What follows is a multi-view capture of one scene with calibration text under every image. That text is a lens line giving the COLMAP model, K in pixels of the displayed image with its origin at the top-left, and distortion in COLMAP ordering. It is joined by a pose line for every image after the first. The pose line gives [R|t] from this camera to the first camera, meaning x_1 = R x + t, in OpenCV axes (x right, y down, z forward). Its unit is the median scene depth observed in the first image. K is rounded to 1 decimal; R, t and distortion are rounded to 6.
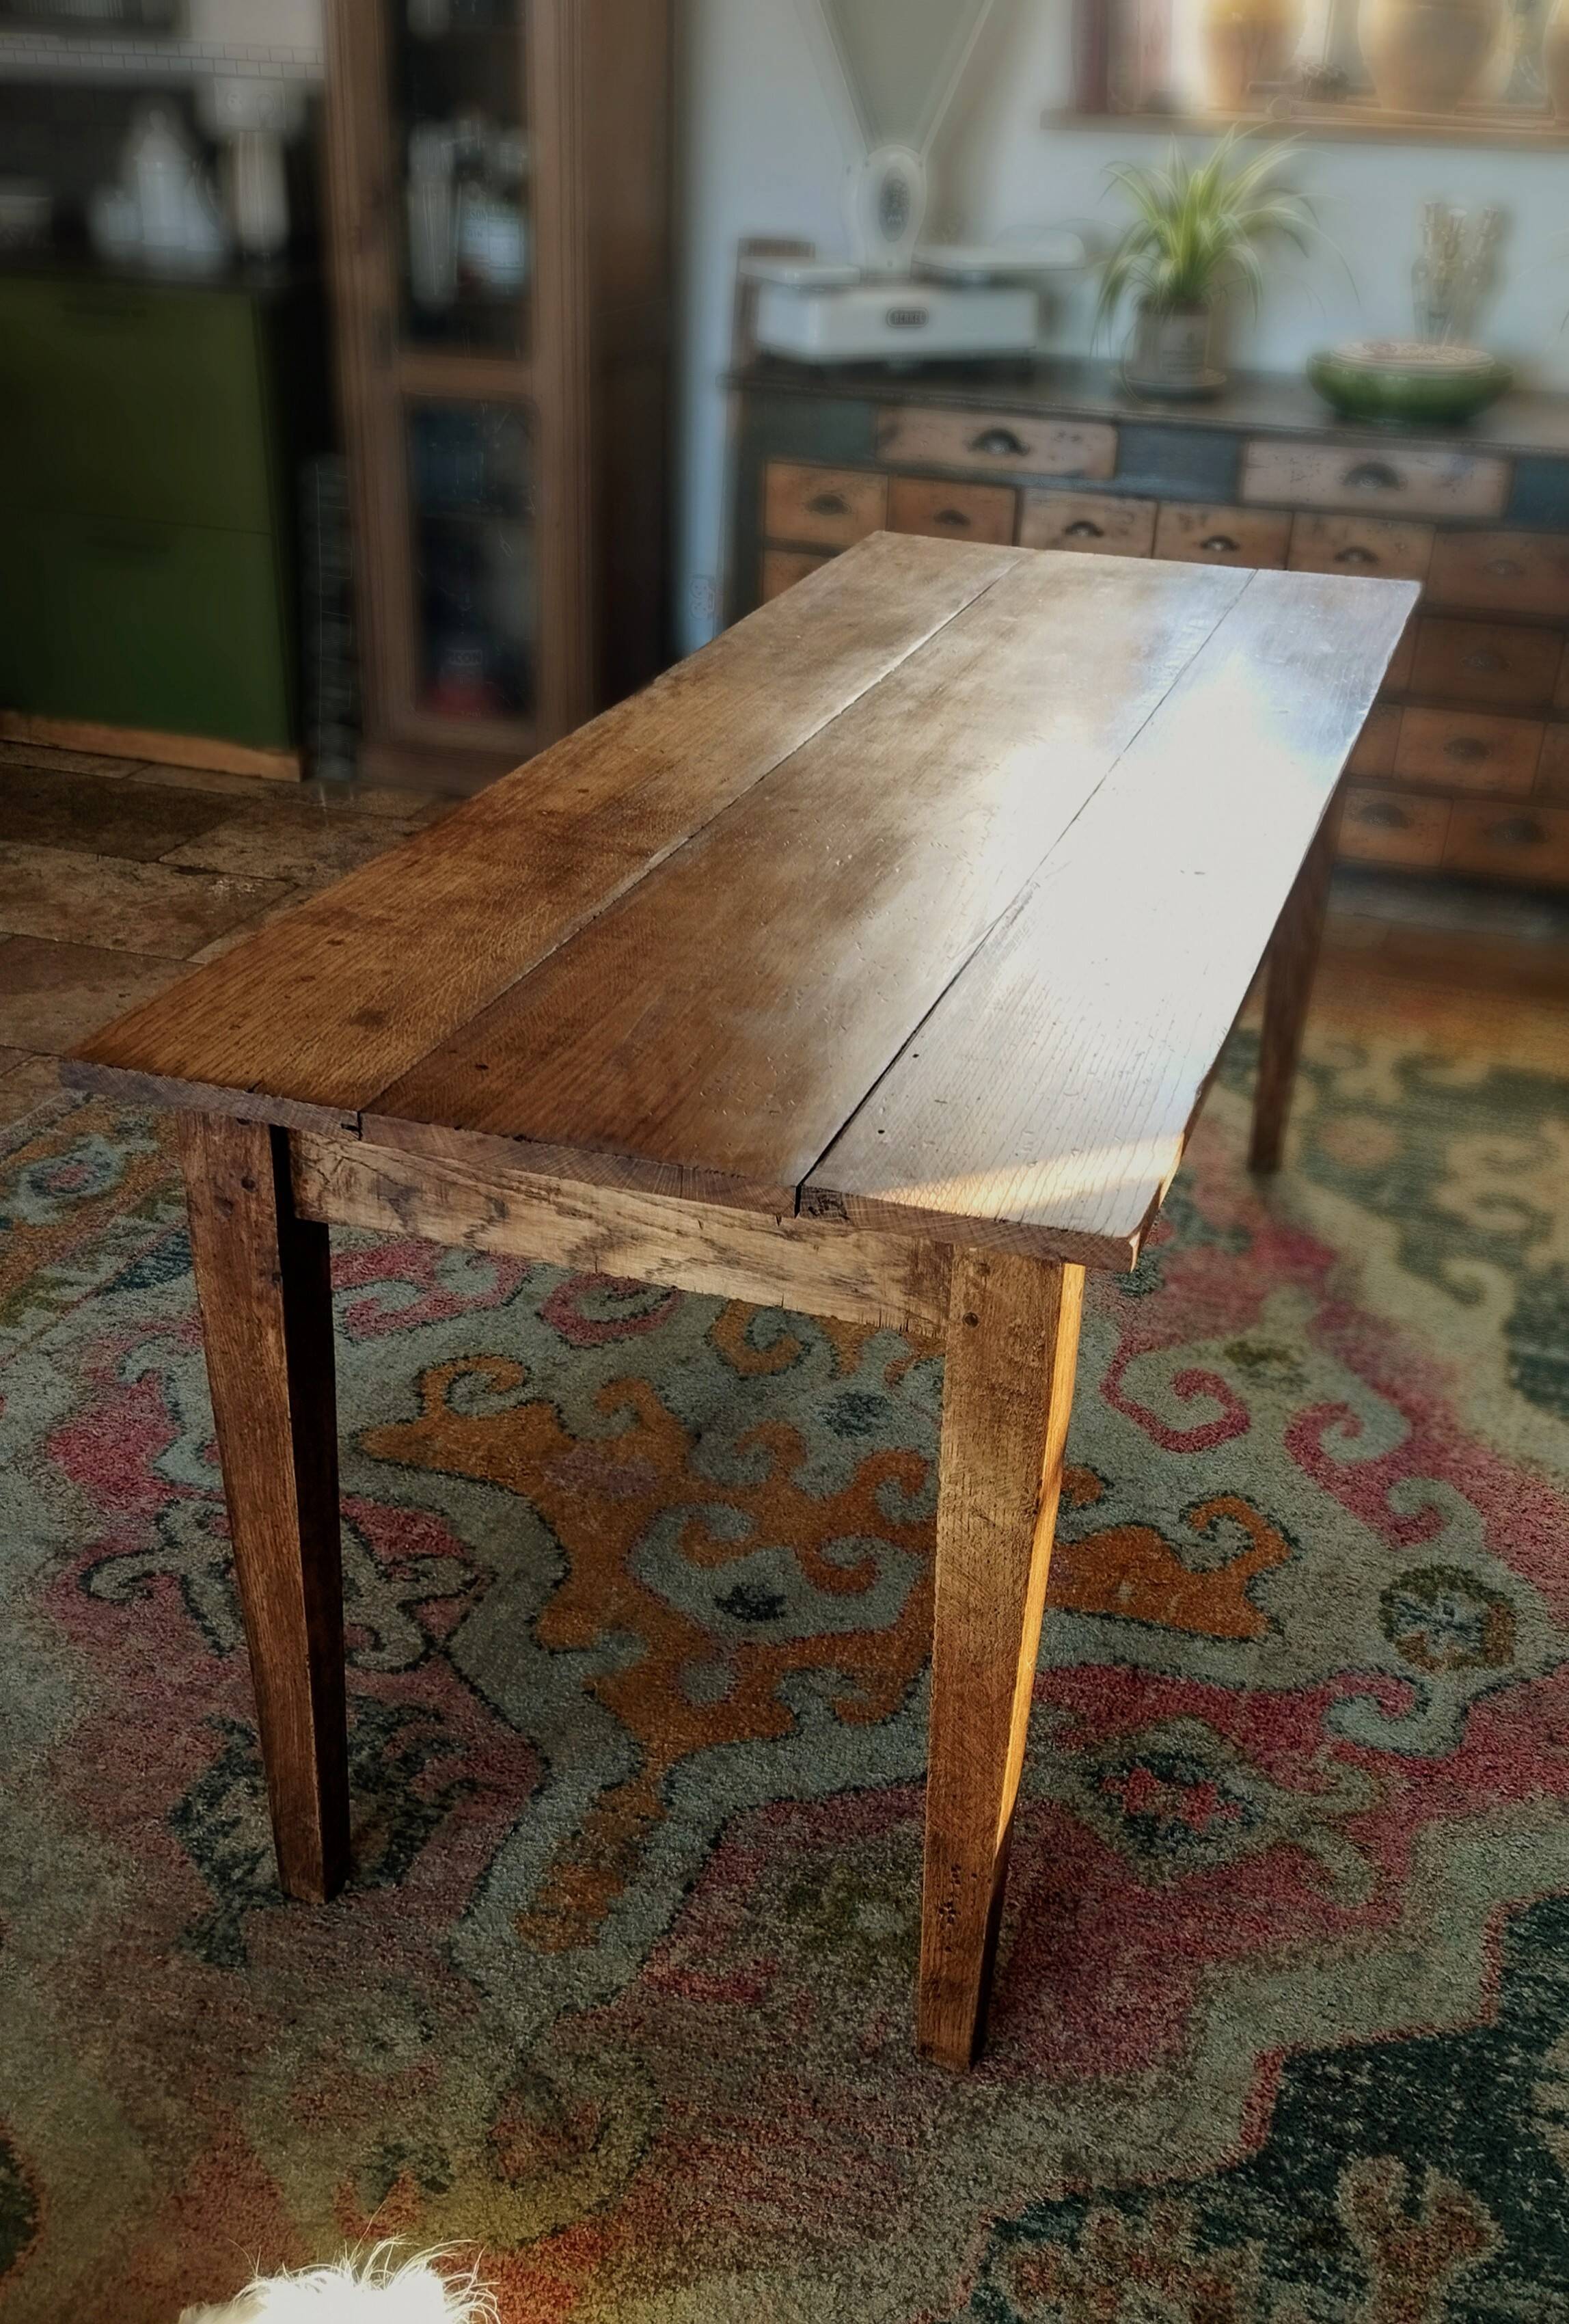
lens RADIAL K [[2337.4, 0, 791.6], [0, 2337.4, 1402.0], [0, 0, 1]] dist [0.042569, 0.000000]
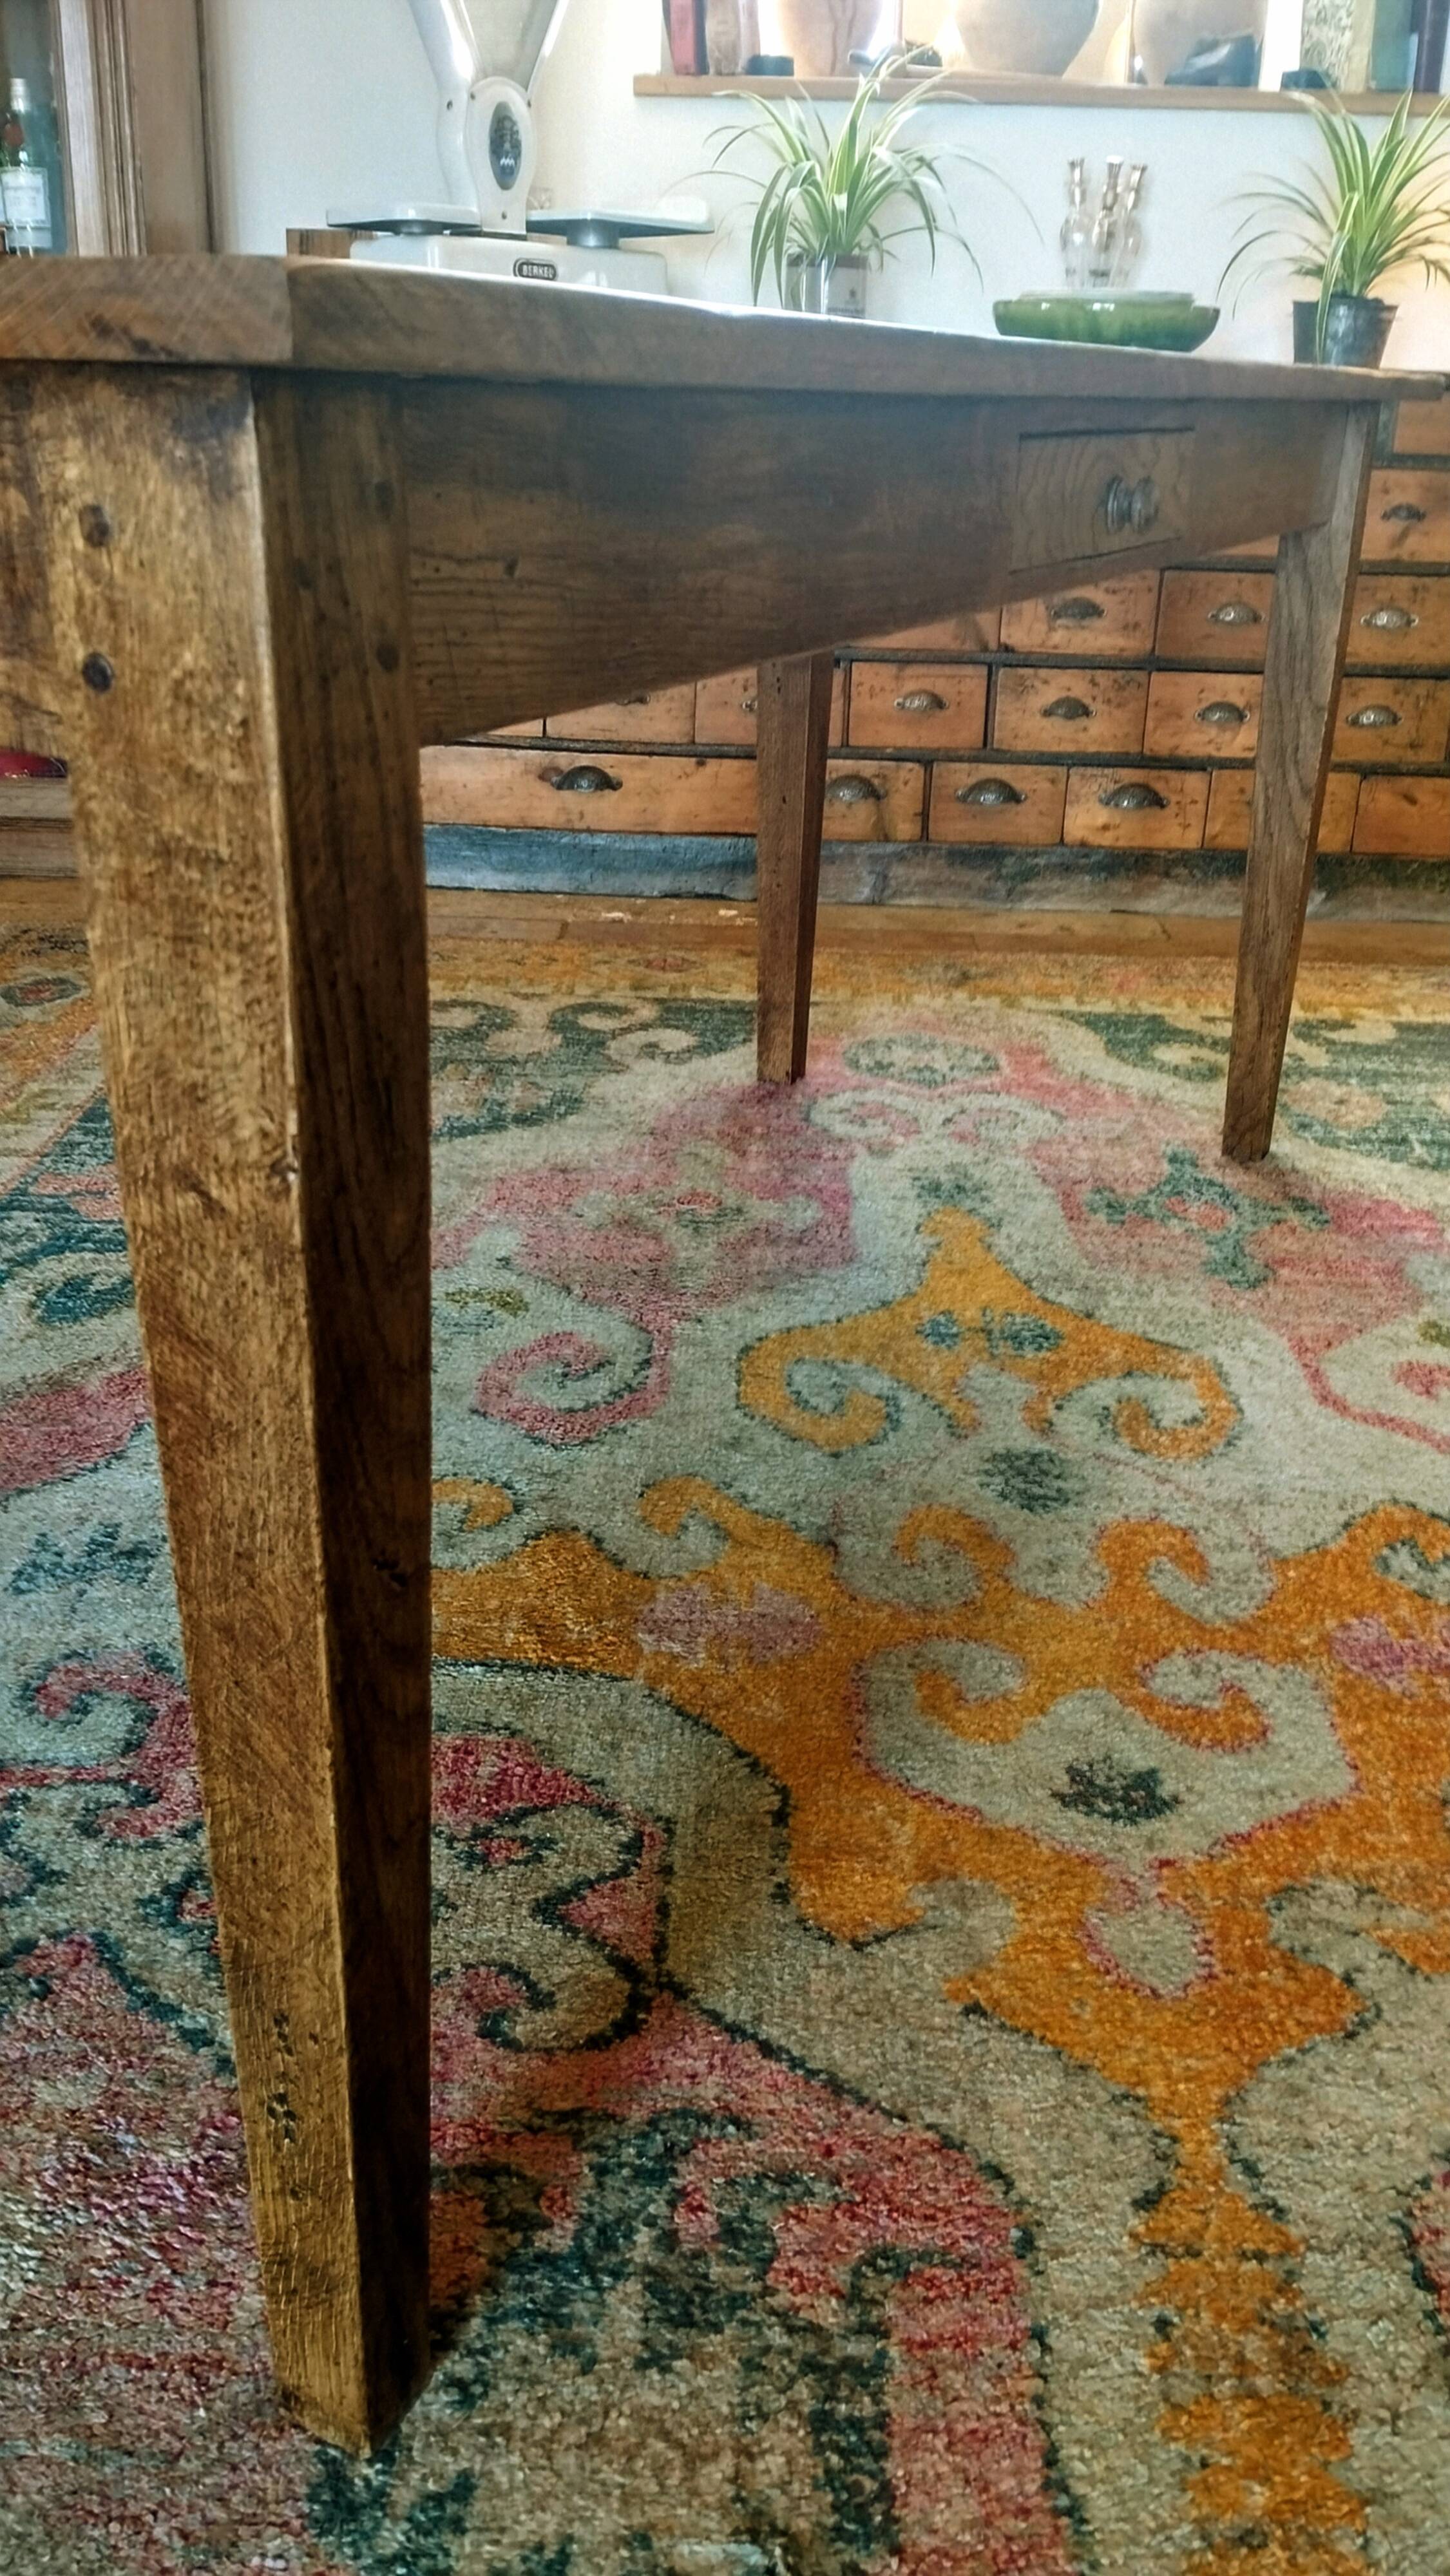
lens RADIAL K [[2153.3, 0, 728.3], [0, 2153.3, 1288.9], [0, 0, 1]] dist [0.073234, -0.087526]
pose [[0.957555, -0.118151, 0.262922, -0.237314], [0.153333, 0.981161, -0.117523, 0.012340], [-0.244083, 0.152850, 0.957633, 0.491229]]
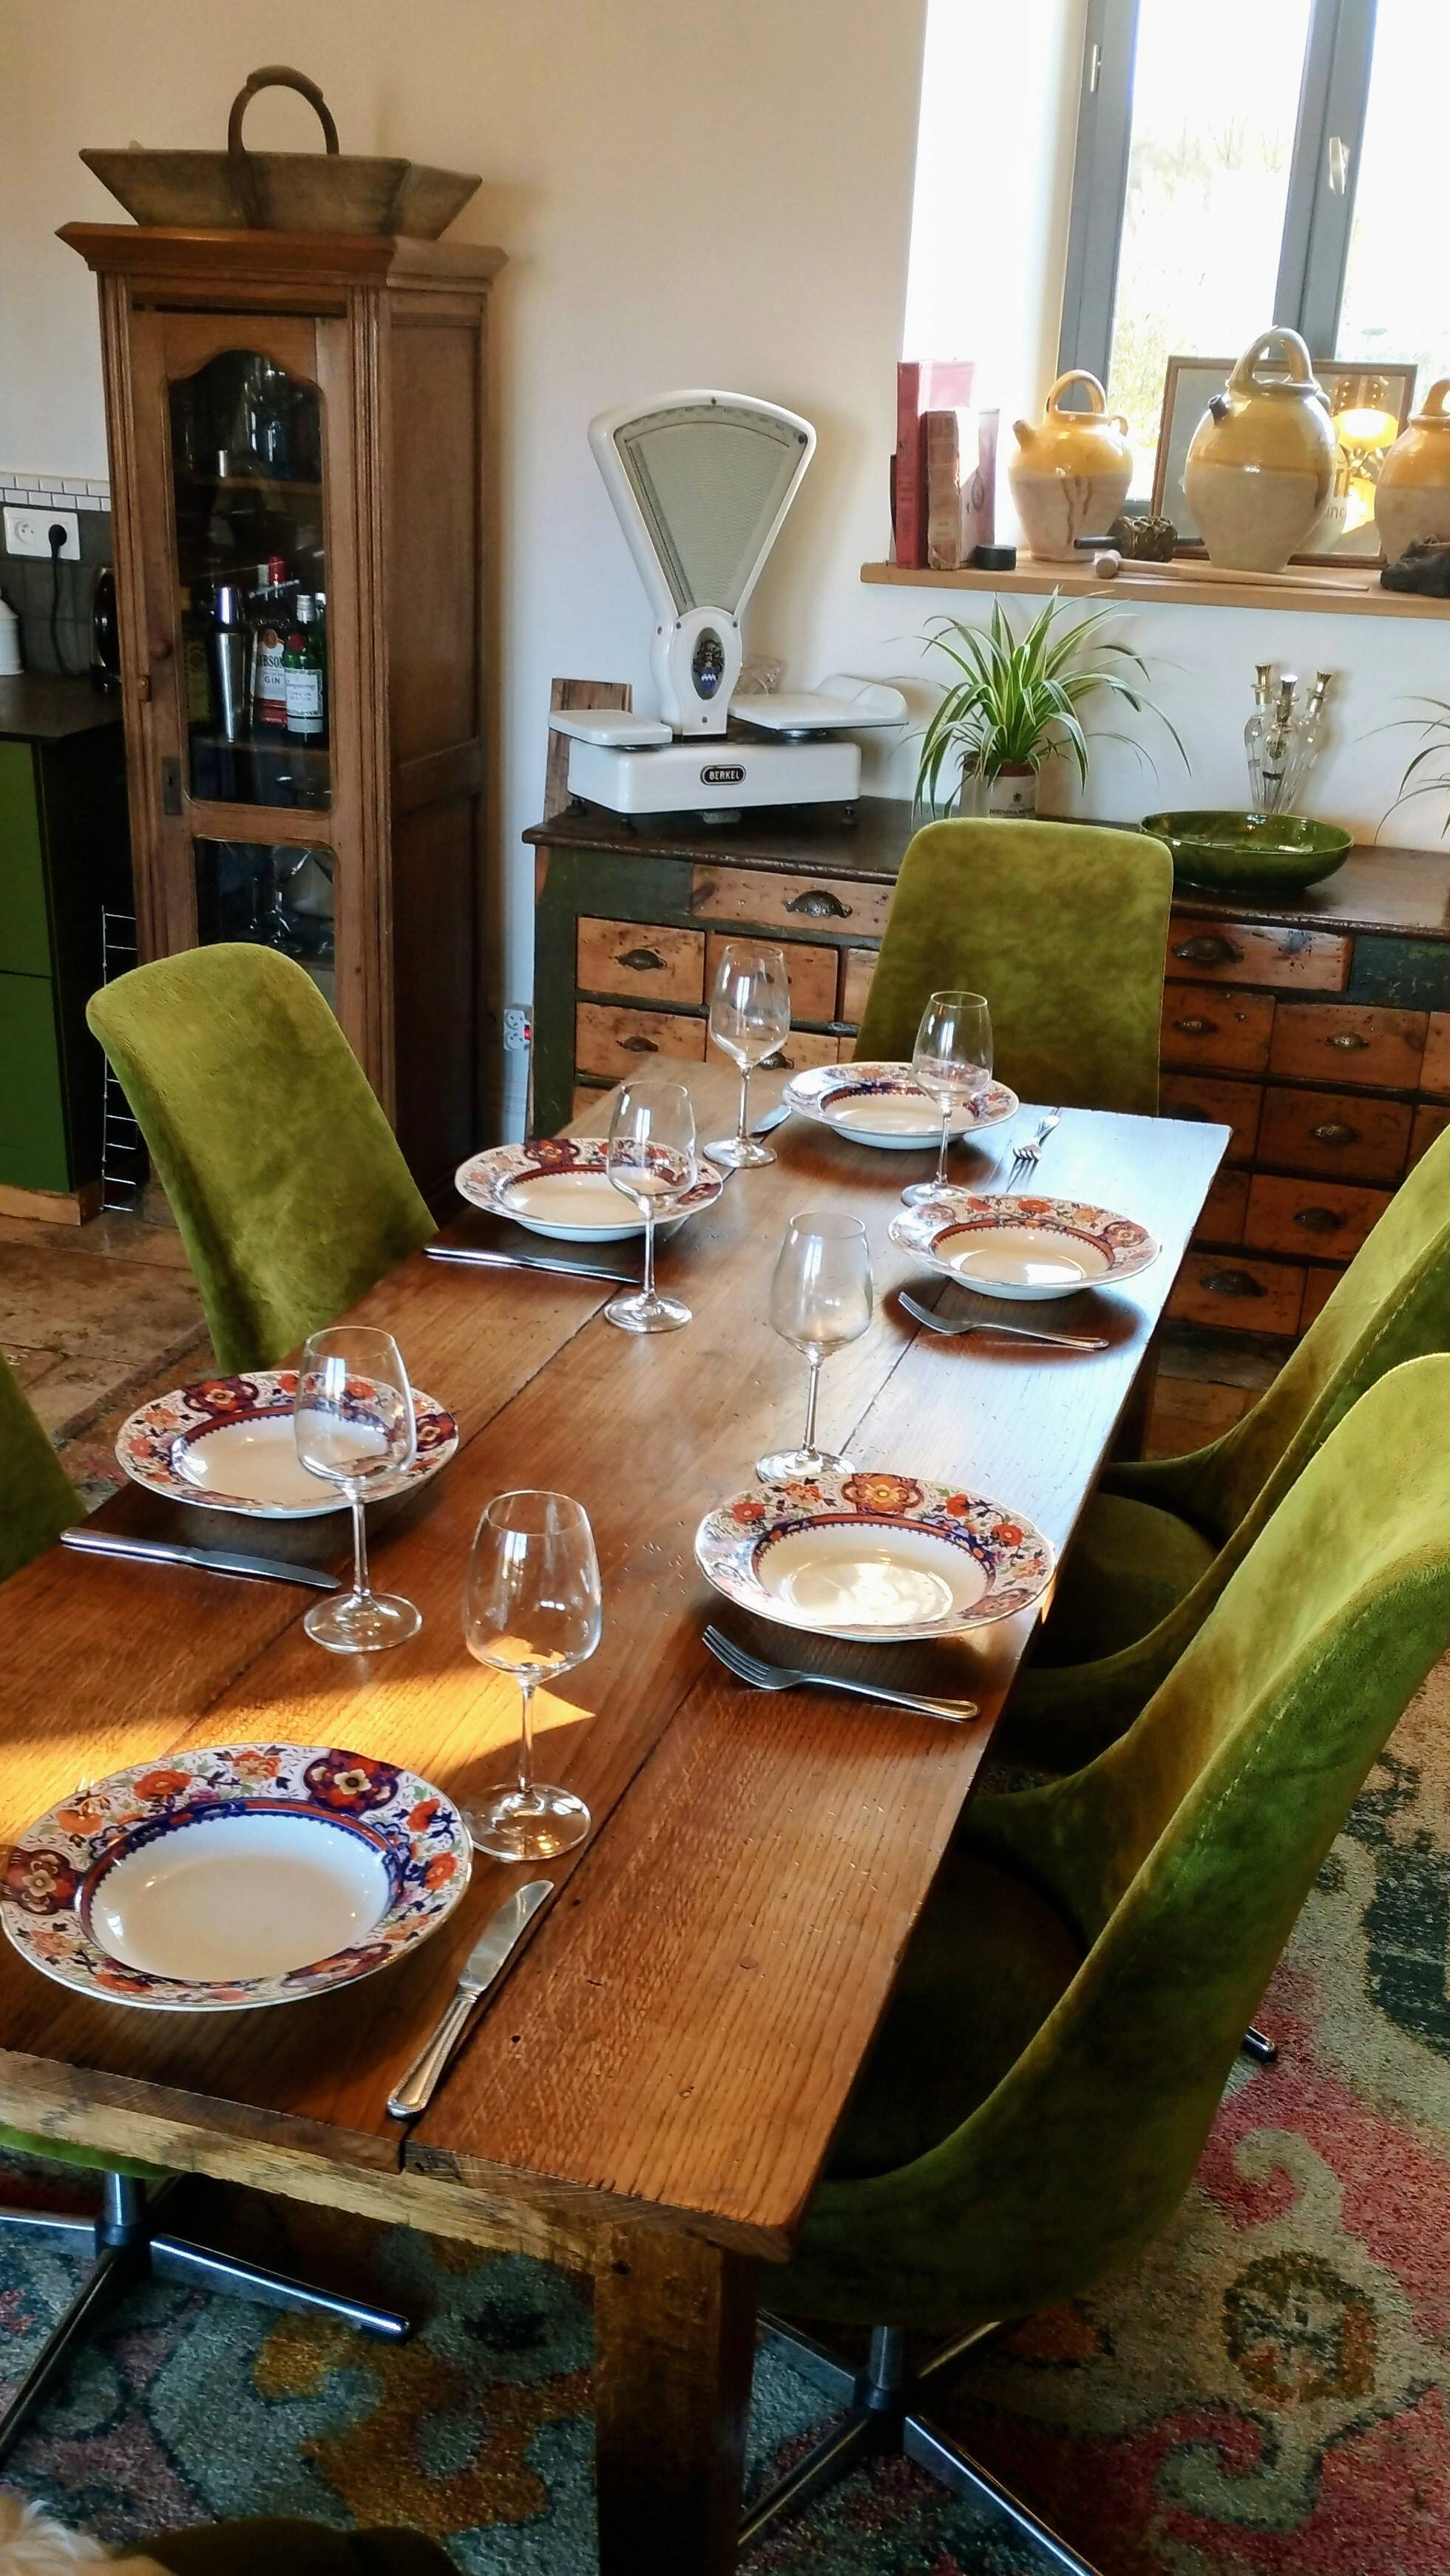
lens RADIAL K [[2512.0, 0, 742.2], [0, 2512.0, 1433.0], [0, 0, 1]] dist [0.037694, 0.000000]
pose [[0.999567, -0.005446, 0.028901, 0.045757], [0.008655, 0.993660, -0.112097, -0.139005], [-0.028107, 0.112299, 0.993277, 0.026281]]
